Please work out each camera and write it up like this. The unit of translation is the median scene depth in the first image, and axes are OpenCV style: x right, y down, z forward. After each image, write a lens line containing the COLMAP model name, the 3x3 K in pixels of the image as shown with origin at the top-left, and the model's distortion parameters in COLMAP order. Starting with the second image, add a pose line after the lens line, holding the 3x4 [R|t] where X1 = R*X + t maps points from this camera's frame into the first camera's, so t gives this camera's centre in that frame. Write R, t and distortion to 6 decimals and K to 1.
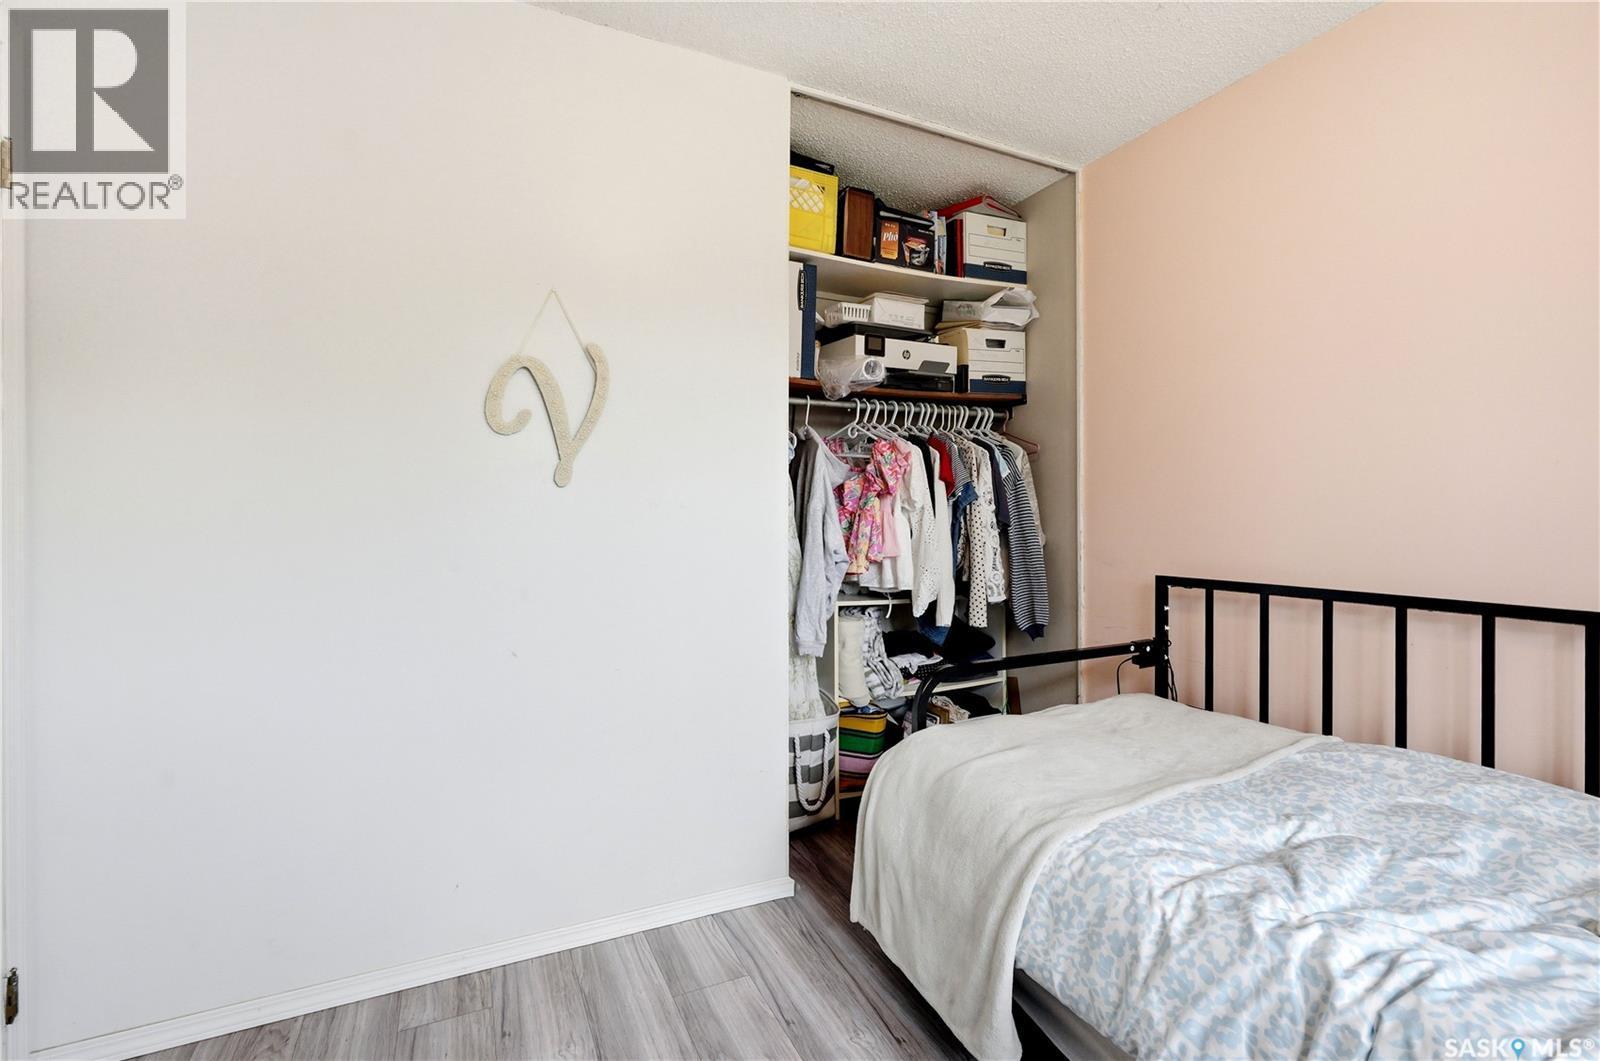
lens RADIAL K [[728.1, 0, 801.0], [0, 728.1, 518.3], [0, 0, 1]] dist [0.002367, 0.000389]
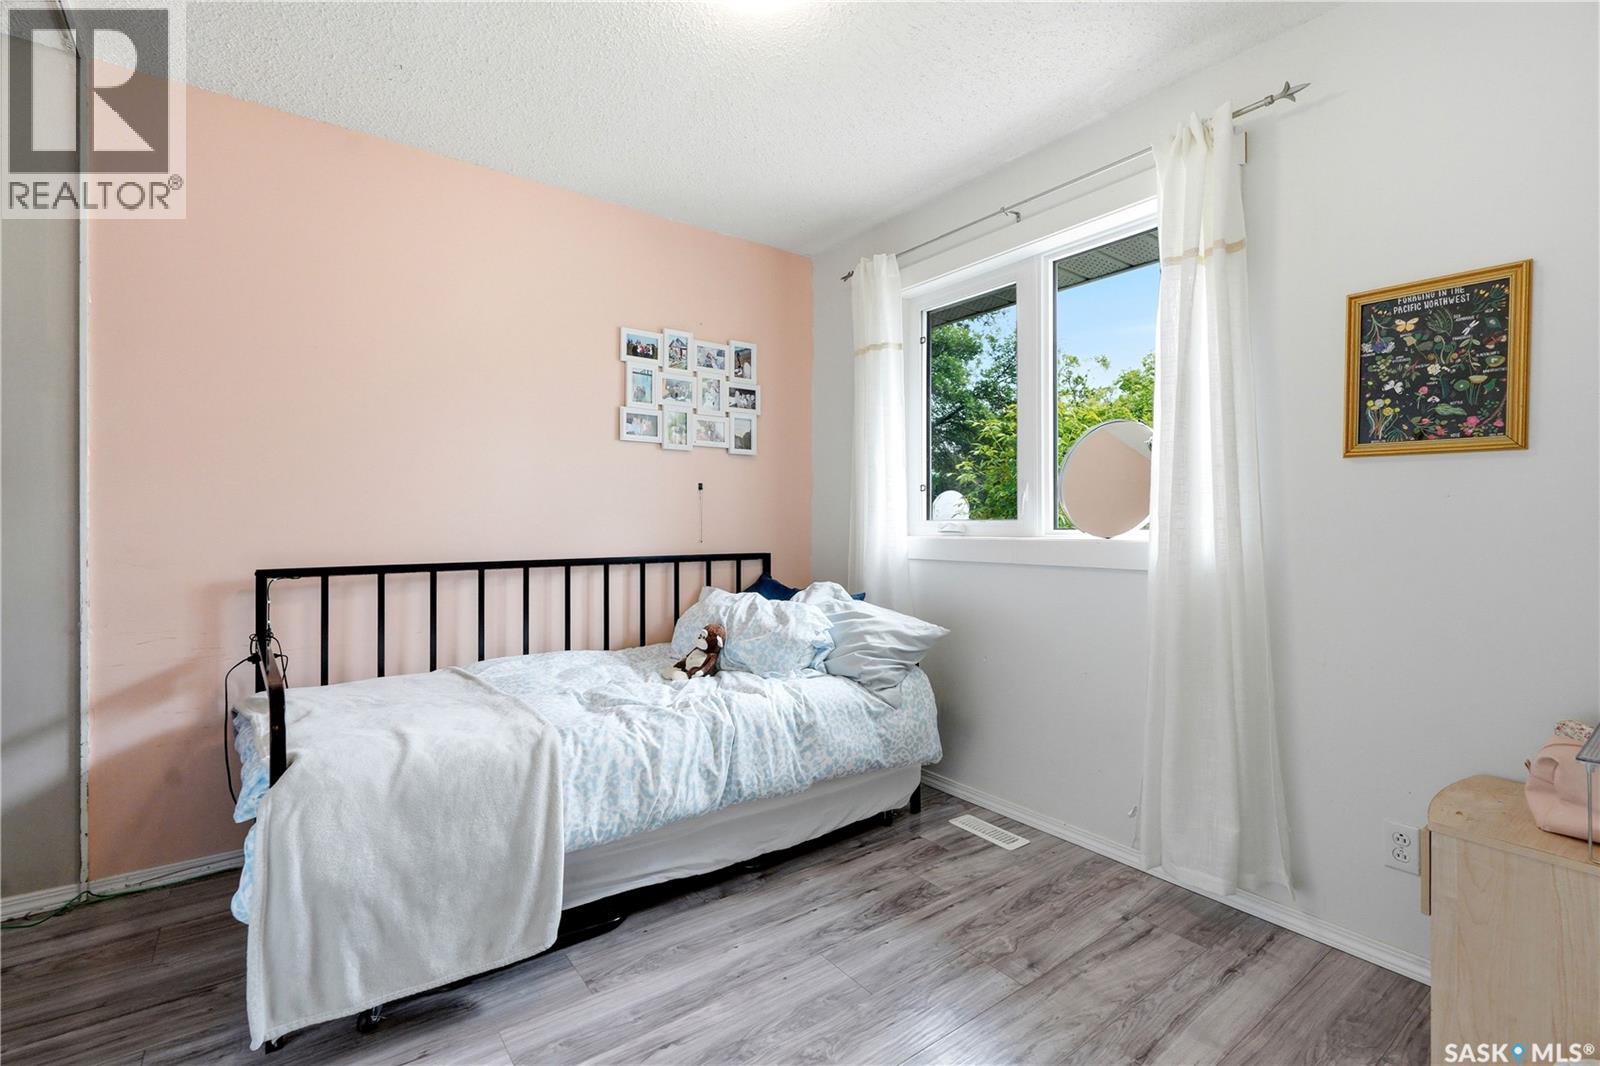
lens RADIAL K [[728.1, 0, 801.0], [0, 728.1, 520.8], [0, 0, 1]] dist [0.002367, 0.000389]
pose [[-0.189308, 0.002015, 0.981916, -0.861197], [0.010336, 0.999947, -0.000059, 0.028788], [-0.981863, 0.010138, -0.189319, 0.671814]]
